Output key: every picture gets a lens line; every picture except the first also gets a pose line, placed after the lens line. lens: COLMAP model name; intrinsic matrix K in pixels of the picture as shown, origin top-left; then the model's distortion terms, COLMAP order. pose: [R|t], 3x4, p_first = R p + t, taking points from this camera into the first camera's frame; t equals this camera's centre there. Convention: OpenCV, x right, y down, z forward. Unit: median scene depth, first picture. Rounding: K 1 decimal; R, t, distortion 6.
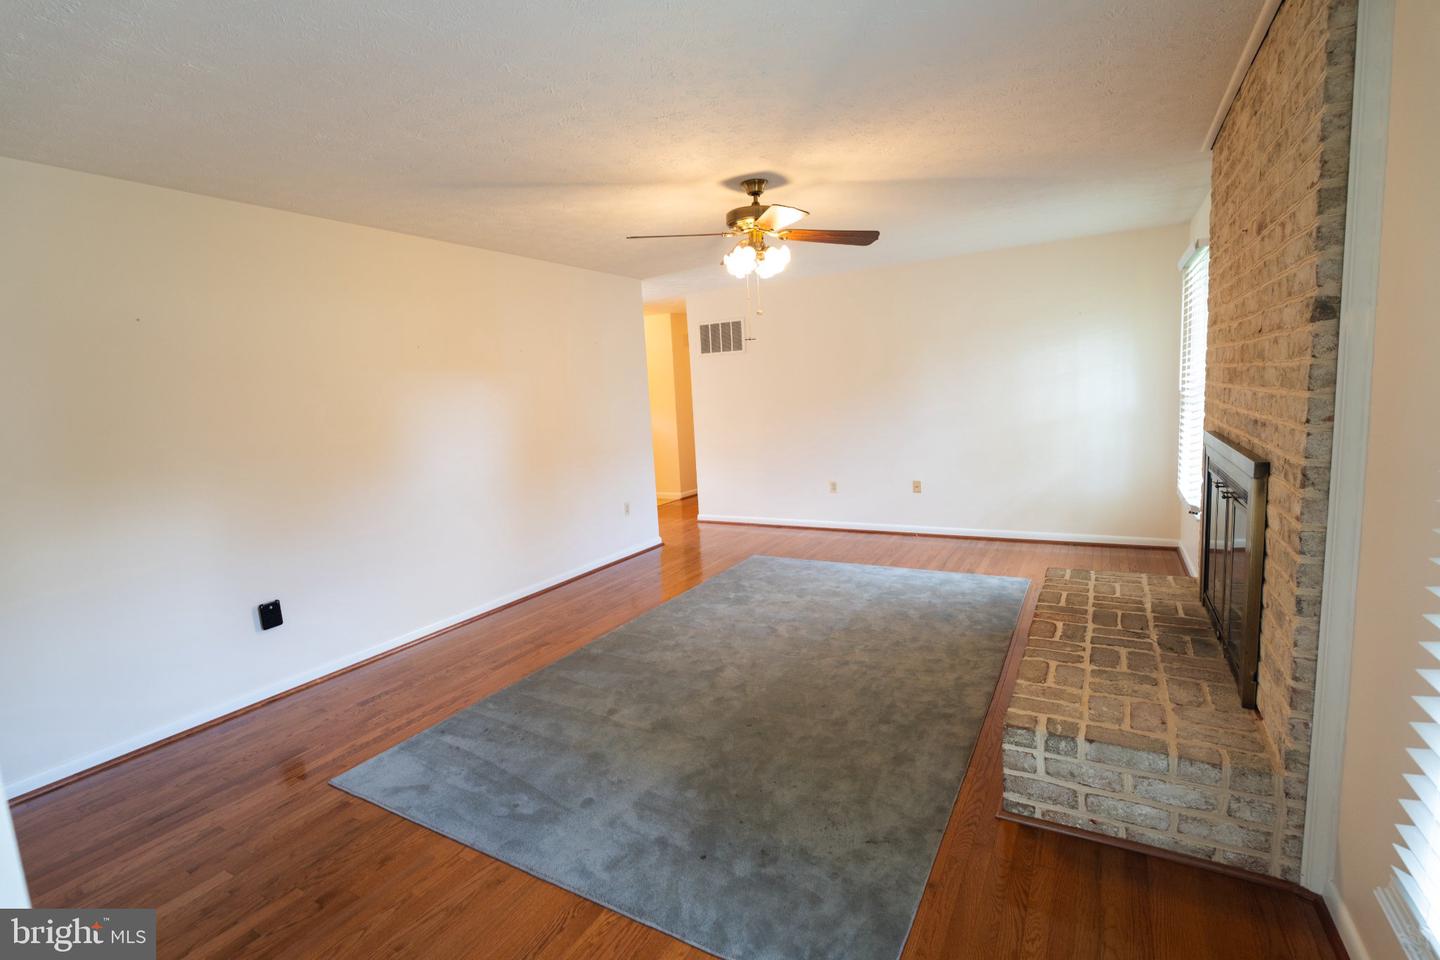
lens RADIAL K [[666.0, 0, 712.2], [0, 666.0, 478.2], [0, 0, 1]] dist [0.001686, -0.007938]
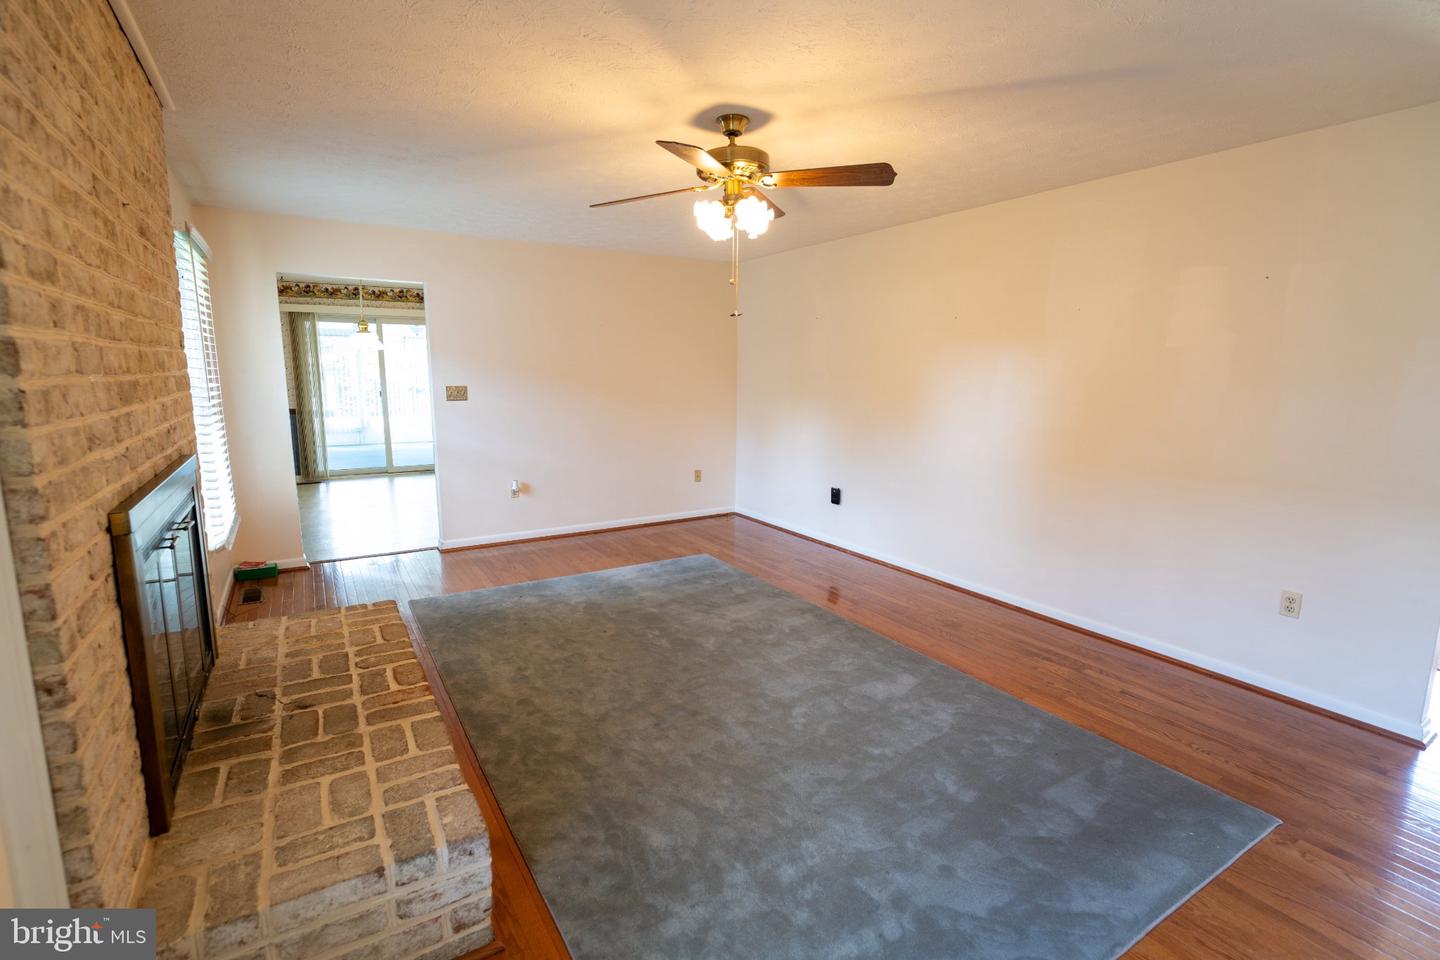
lens RADIAL K [[666.0, 0, 712.2], [0, 666.0, 478.2], [0, 0, 1]] dist [0.001686, -0.007938]
pose [[-0.474712, 0.193230, -0.858668, 1.049691], [-0.097824, 0.957974, 0.269659, -0.295461], [0.874688, 0.212008, -0.435859, 1.747577]]
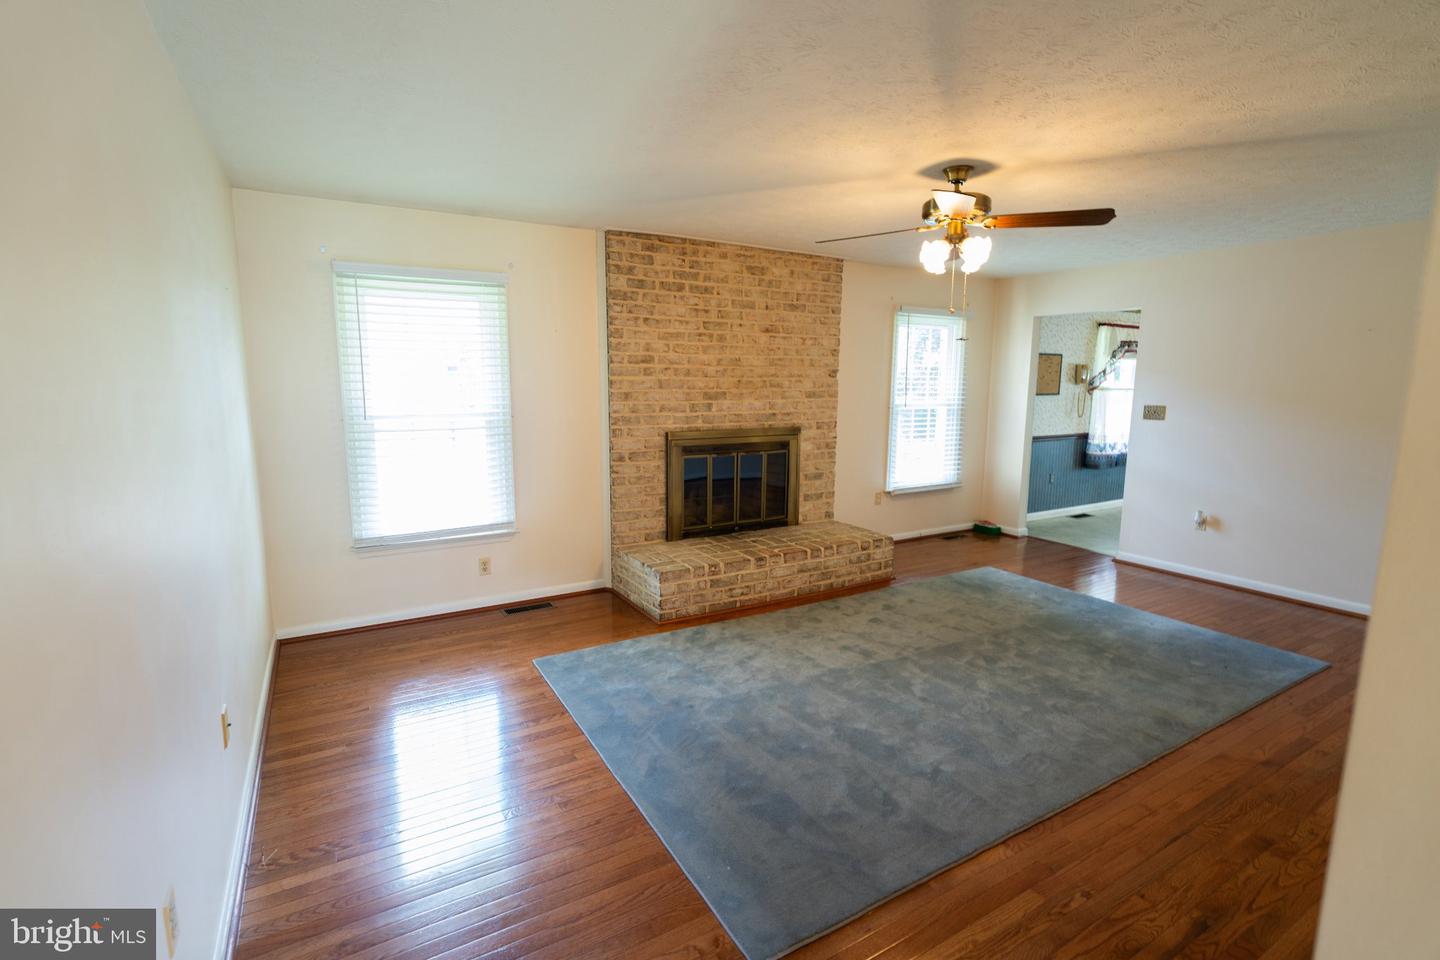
lens RADIAL K [[666.0, 0, 712.2], [0, 666.0, 478.2], [0, 0, 1]] dist [0.001686, -0.007938]
pose [[-0.870691, -0.023680, 0.491259, -0.122214], [0.108852, 0.964792, 0.239432, -0.359906], [-0.479633, 0.261946, -0.837459, 2.507579]]
